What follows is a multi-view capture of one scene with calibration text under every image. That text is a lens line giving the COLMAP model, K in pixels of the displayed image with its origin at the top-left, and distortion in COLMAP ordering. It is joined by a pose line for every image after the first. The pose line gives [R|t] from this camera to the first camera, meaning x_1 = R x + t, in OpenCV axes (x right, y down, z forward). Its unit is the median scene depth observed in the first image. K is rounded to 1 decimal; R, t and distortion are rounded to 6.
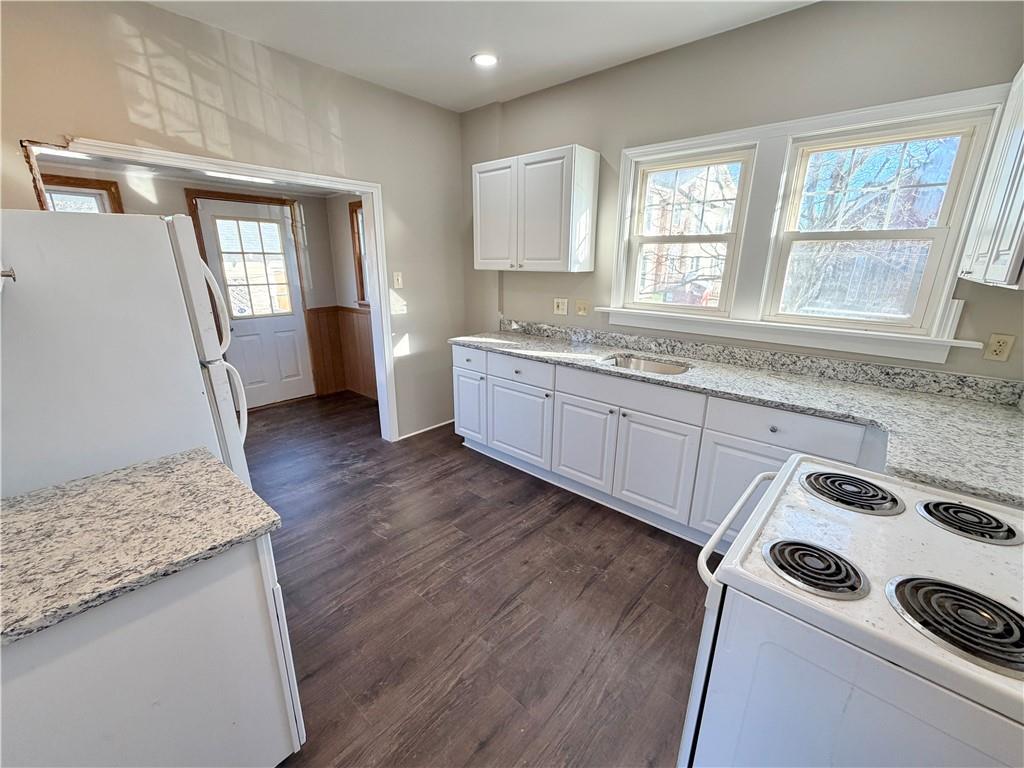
lens RADIAL K [[408.4, 0, 510.1], [0, 408.4, 383.1], [0, 0, 1]] dist [0.001698, 0.000375]
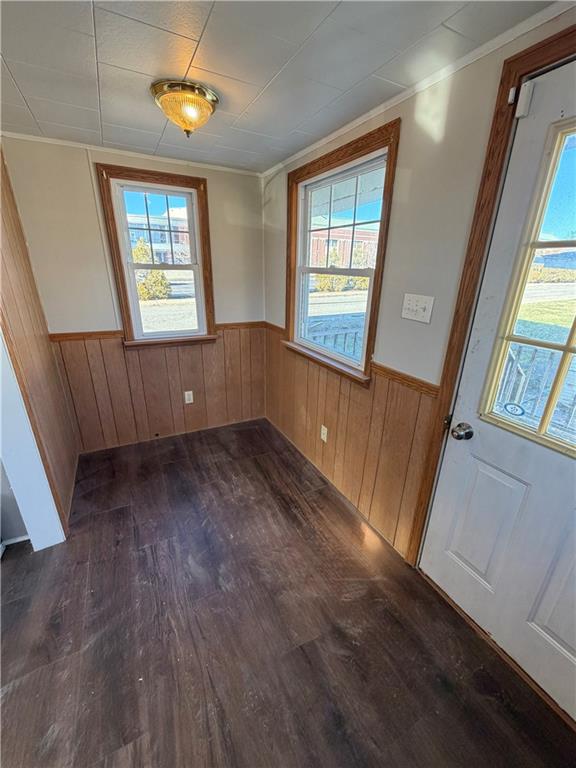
lens RADIAL K [[314.5, 0, 289.8], [0, 314.5, 383.5], [0, 0, 1]] dist [0.000665, 0.000110]
pose [[-0.331239, 0.321841, -0.886961, -0.337196], [-0.287449, 0.860923, 0.419743, -0.251461], [0.898696, 0.393991, -0.192658, 0.850449]]
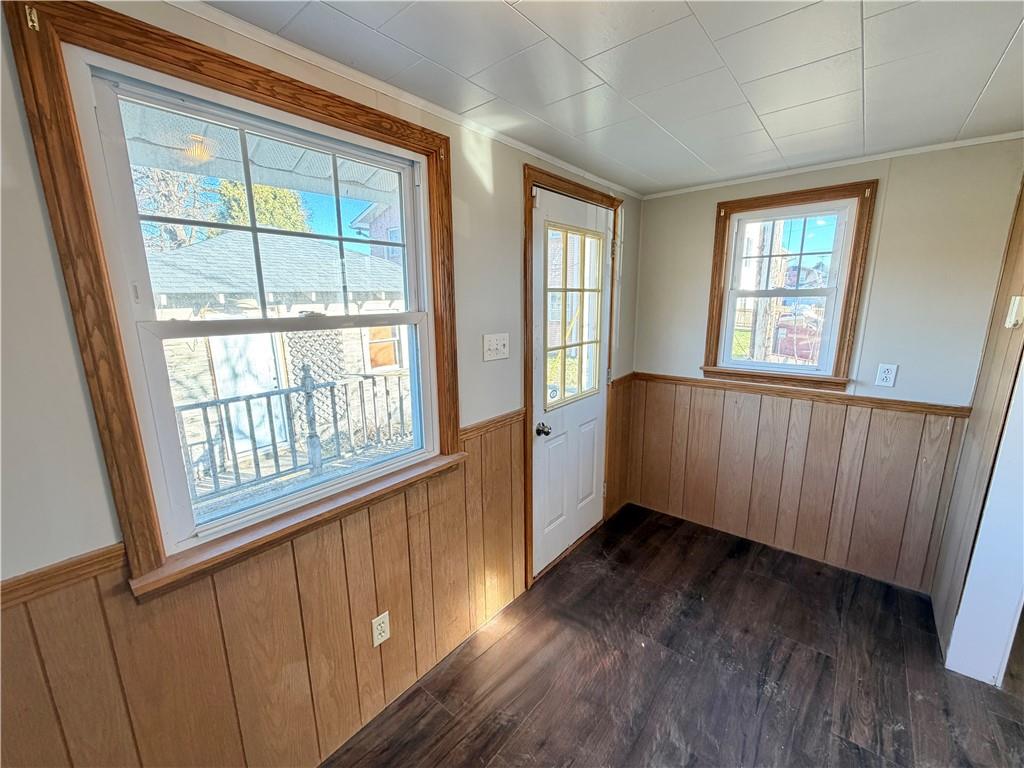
lens RADIAL K [[419.4, 0, 512.0], [0, 419.4, 384.0], [0, 0, 1]] dist [0.000665, 0.000110]
pose [[0.998780, -0.021961, 0.044235, -0.718398], [0.025501, 0.996377, -0.081130, -0.142481], [-0.042293, 0.082159, 0.995721, 0.437773]]
